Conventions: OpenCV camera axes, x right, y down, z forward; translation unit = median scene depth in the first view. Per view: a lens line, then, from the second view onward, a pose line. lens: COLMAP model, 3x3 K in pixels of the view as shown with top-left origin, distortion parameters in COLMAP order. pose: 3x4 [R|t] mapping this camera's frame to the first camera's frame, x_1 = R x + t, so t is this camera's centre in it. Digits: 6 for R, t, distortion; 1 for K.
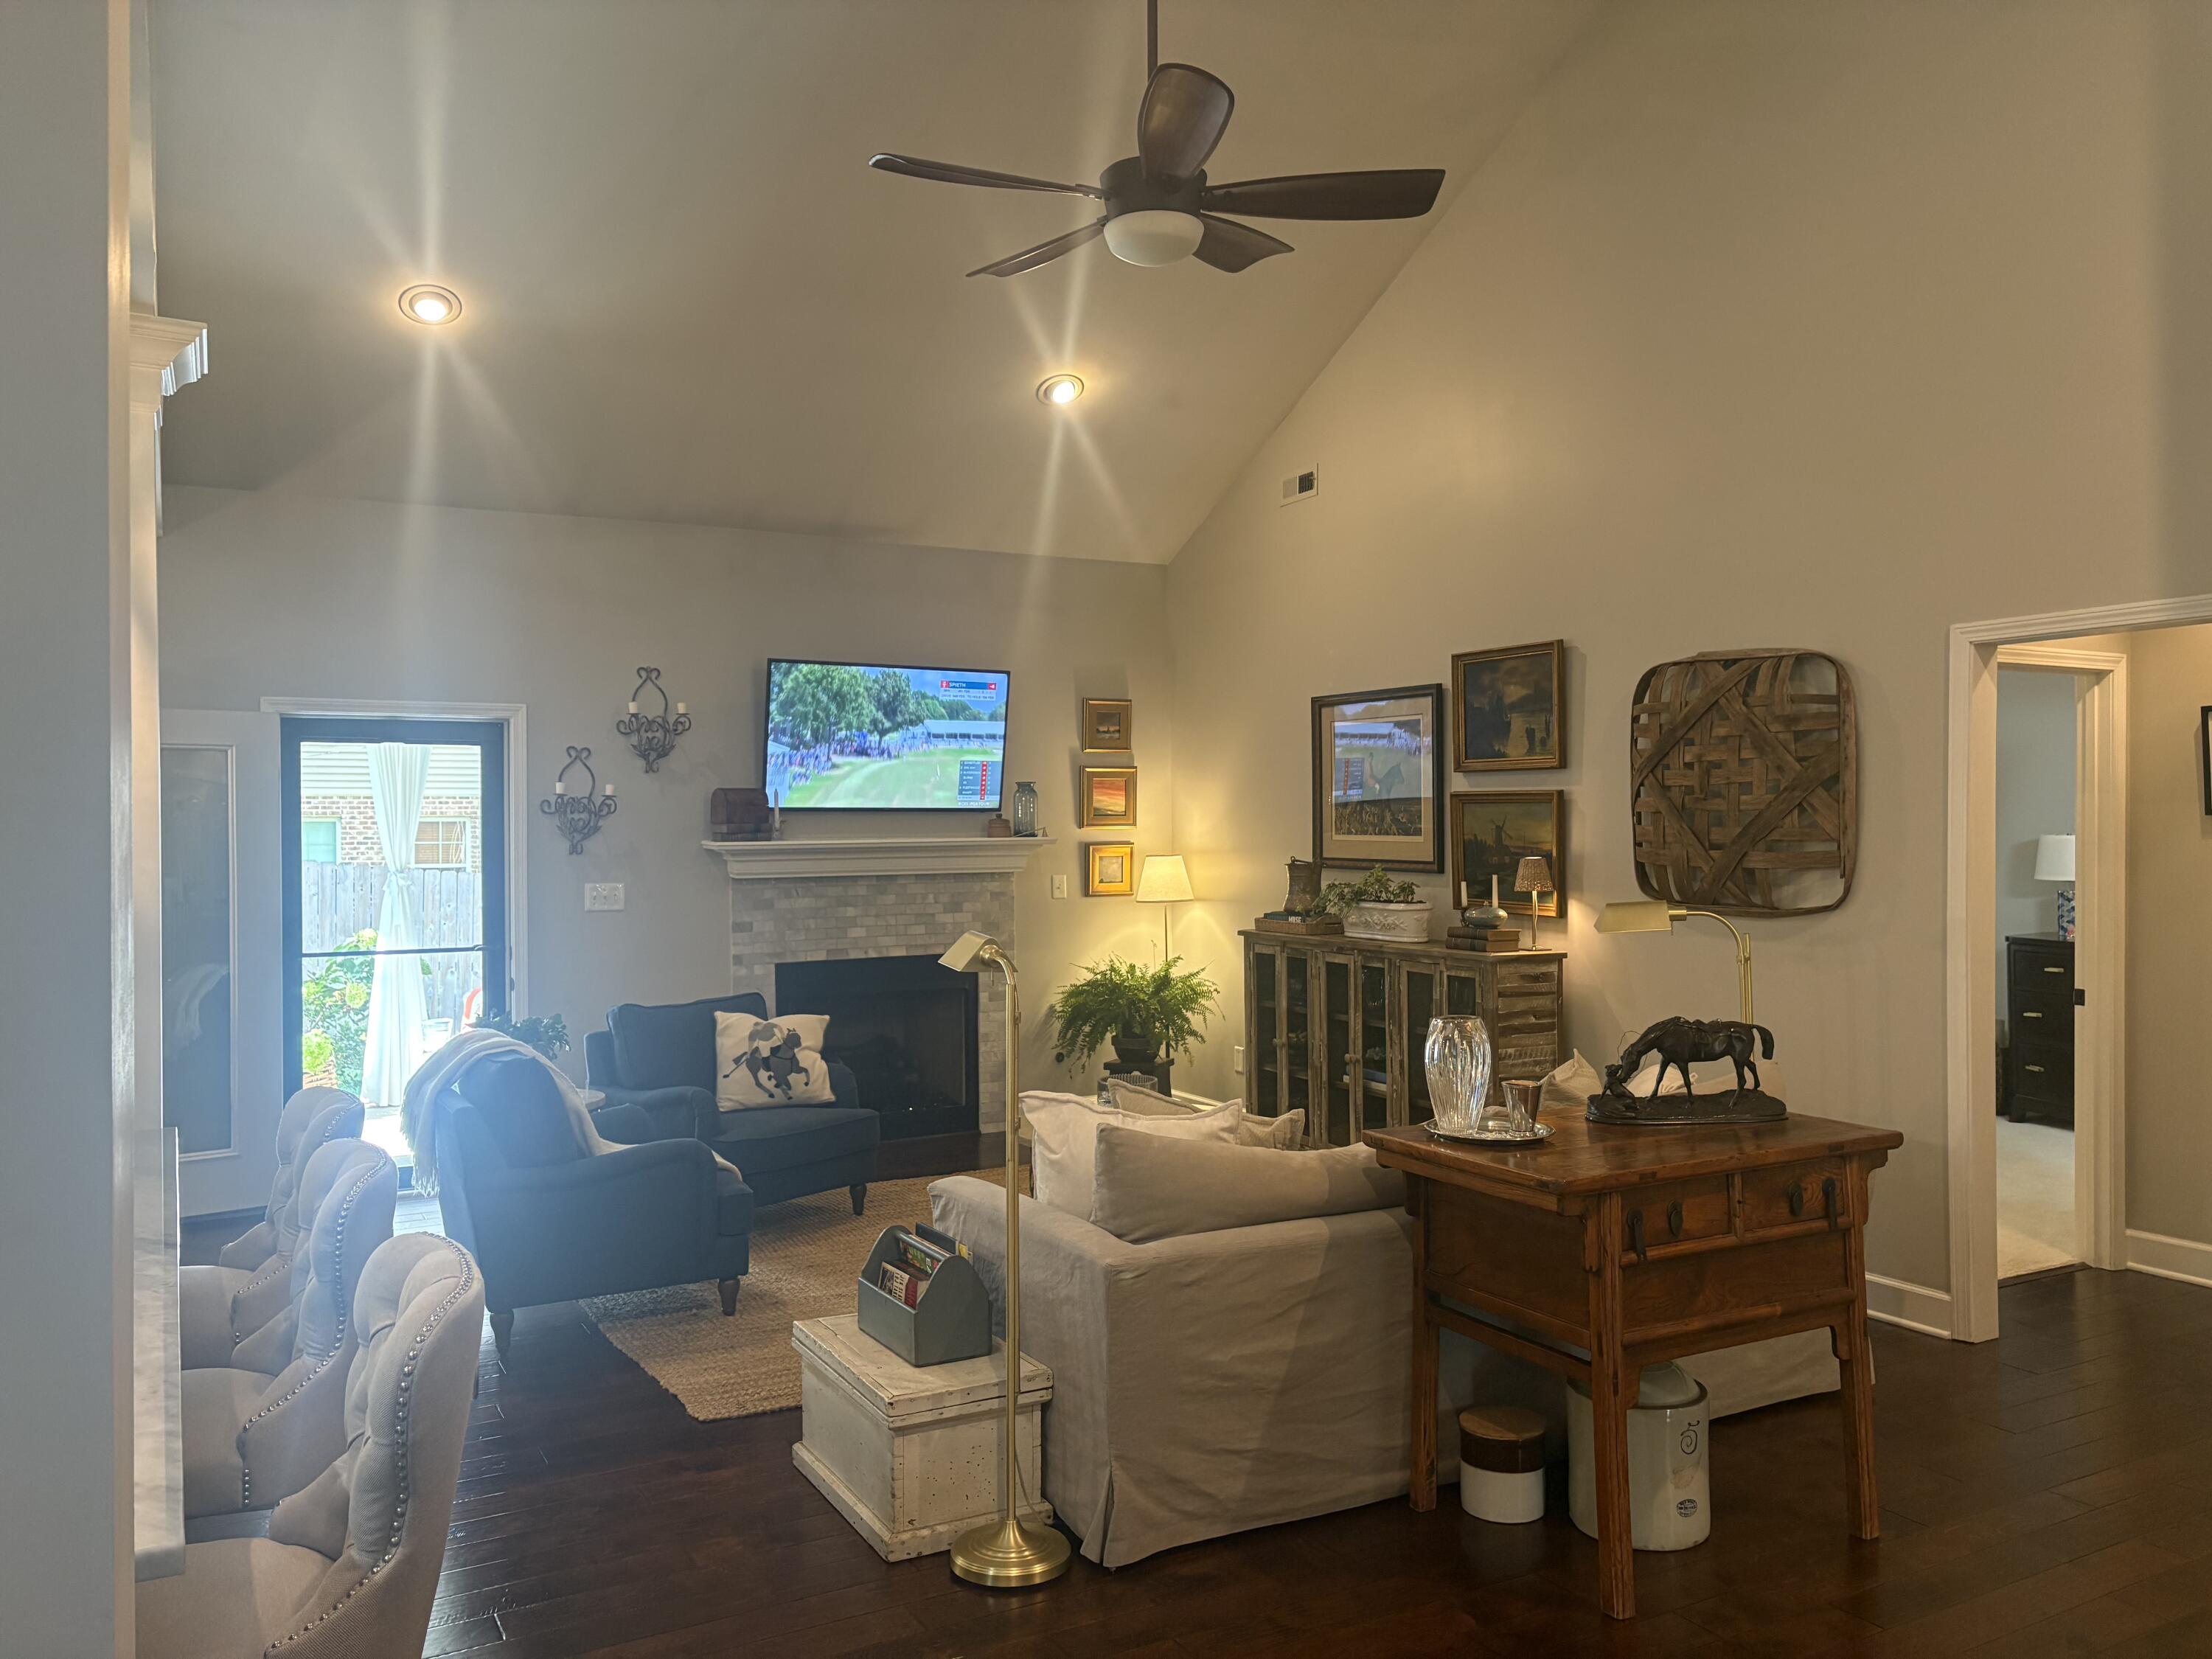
lens RADIAL K [[1693.6, 0, 1105.5], [0, 1693.6, 828.8], [0, 0, 1]] dist [-0.001334, -0.000359]
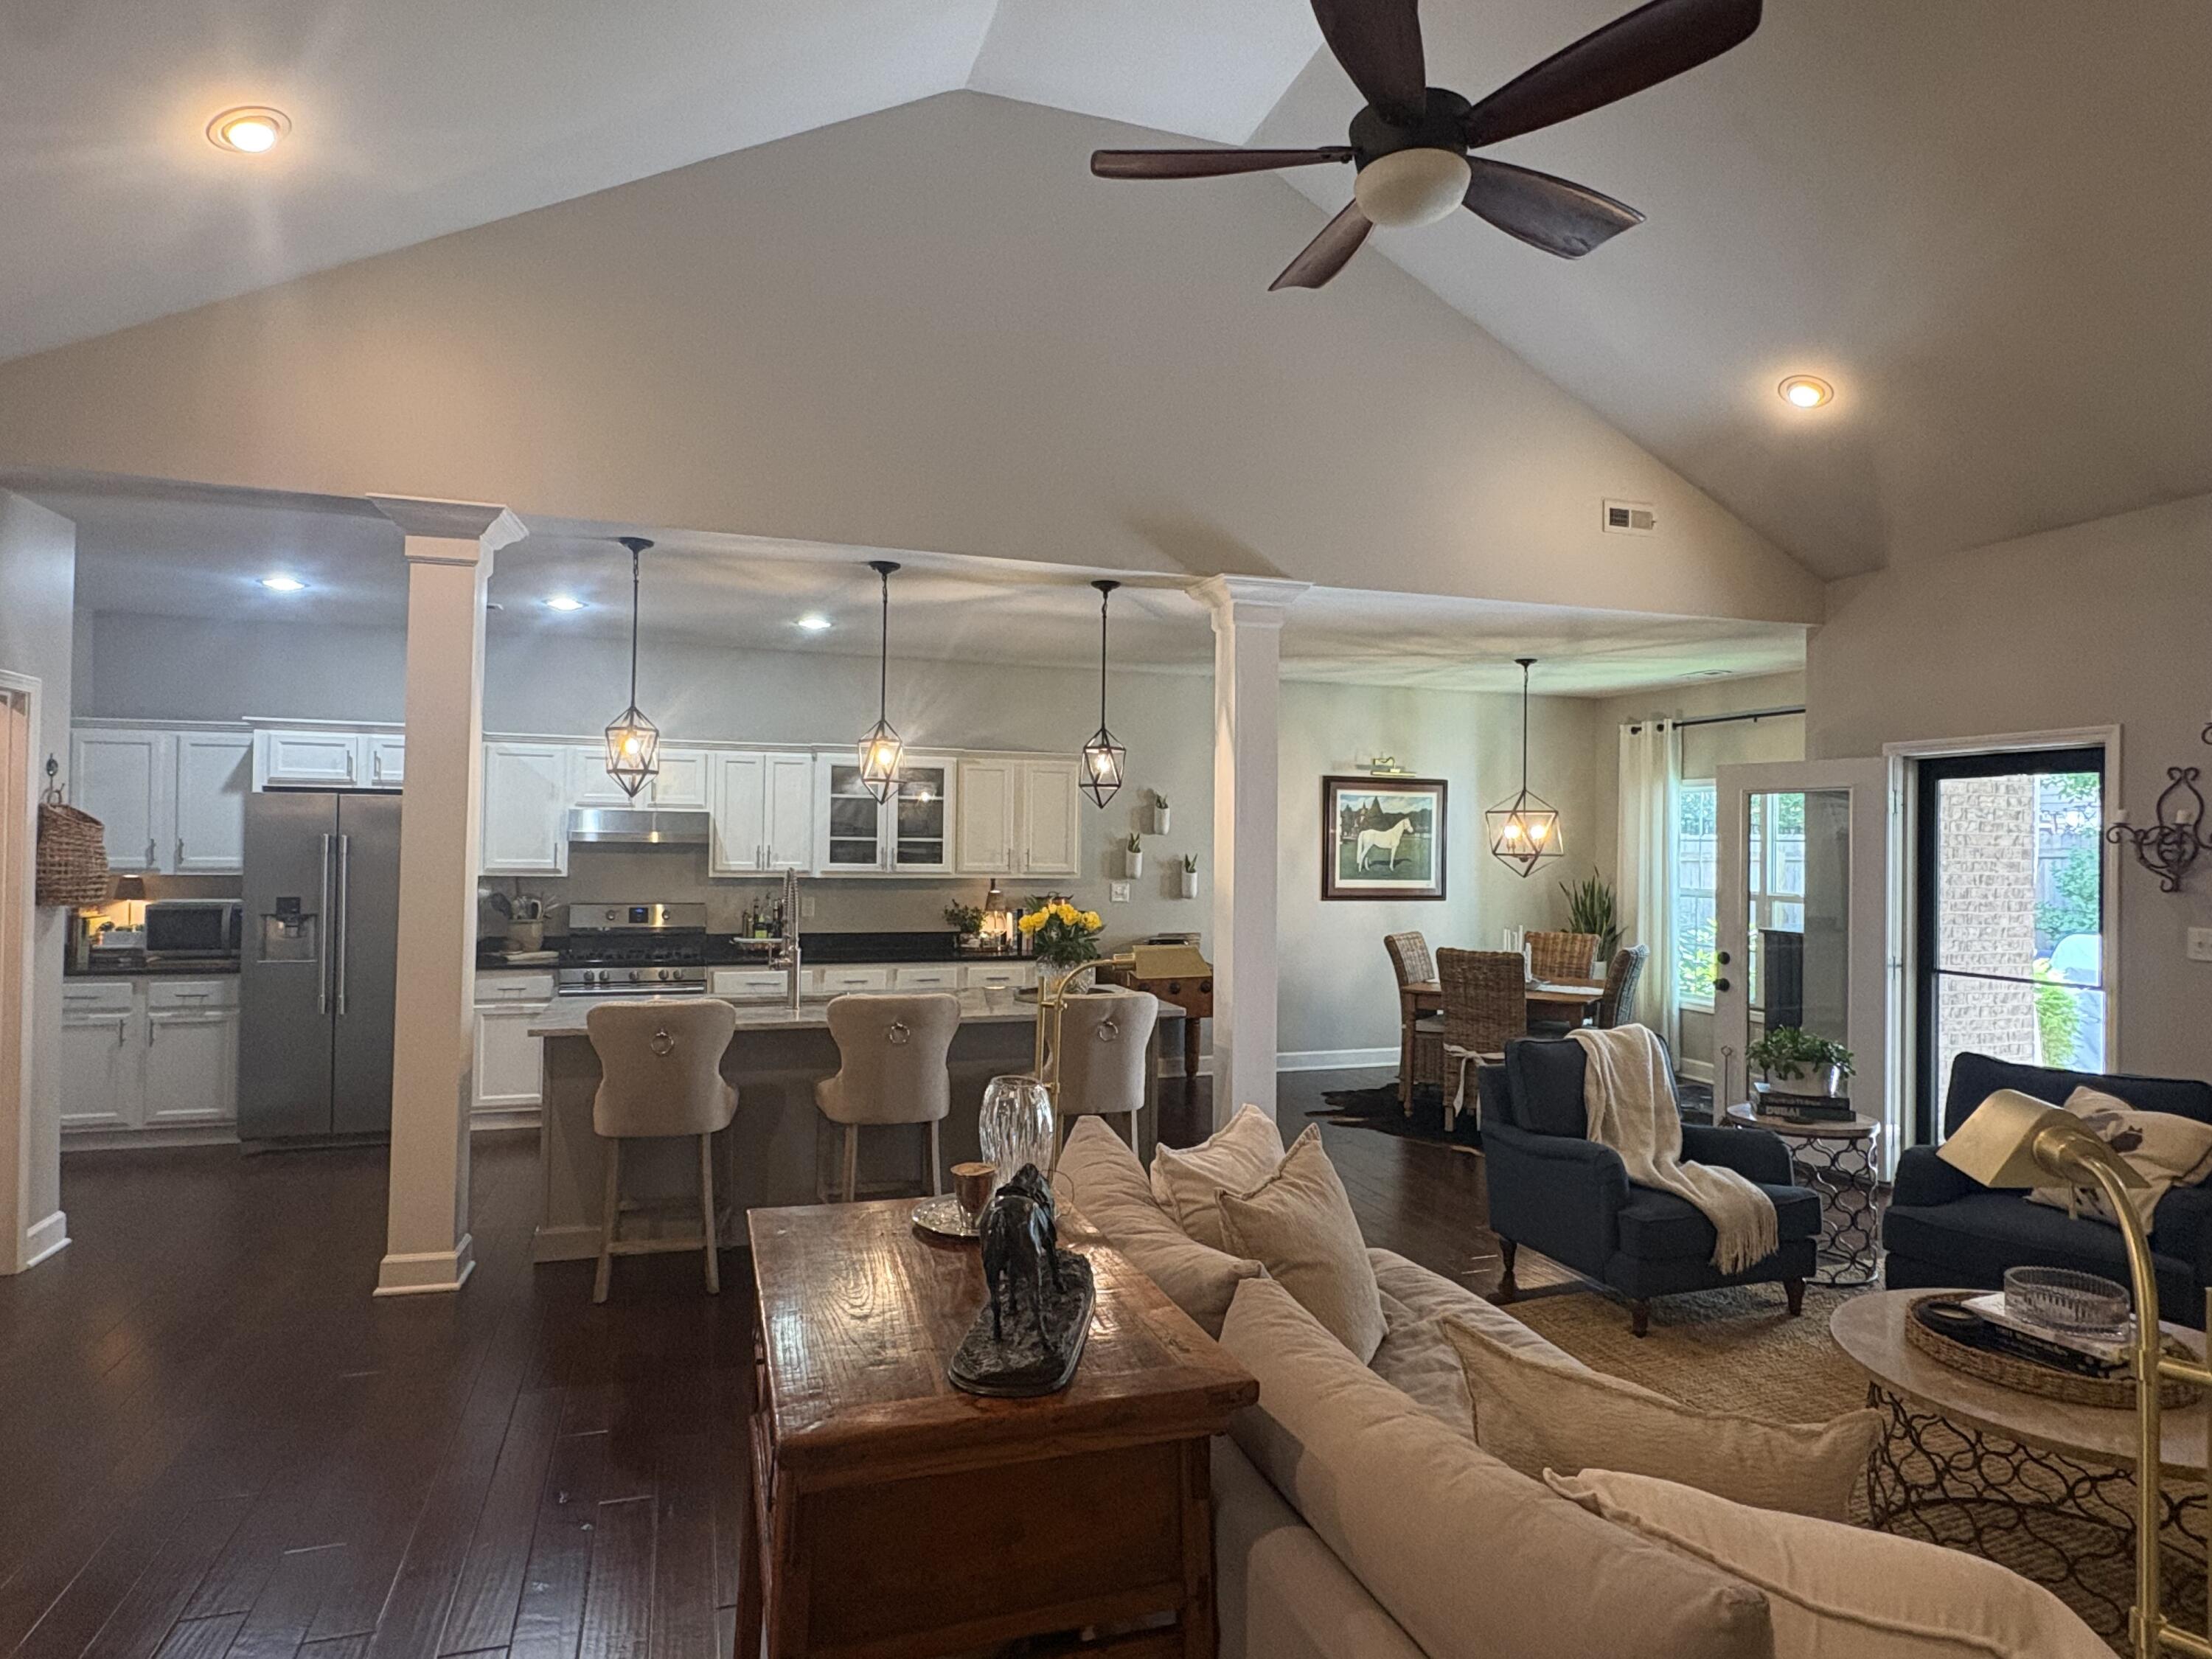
lens RADIAL K [[1288.0, 0, 1106.6], [0, 1288.0, 828.7], [0, 0, 1]] dist [-0.000902, -0.000148]
pose [[-0.184202, -0.008513, -0.982851, 0.438379], [-0.010486, 0.999923, -0.006695, -0.007450], [0.982832, 0.009073, -0.184277, 0.598929]]
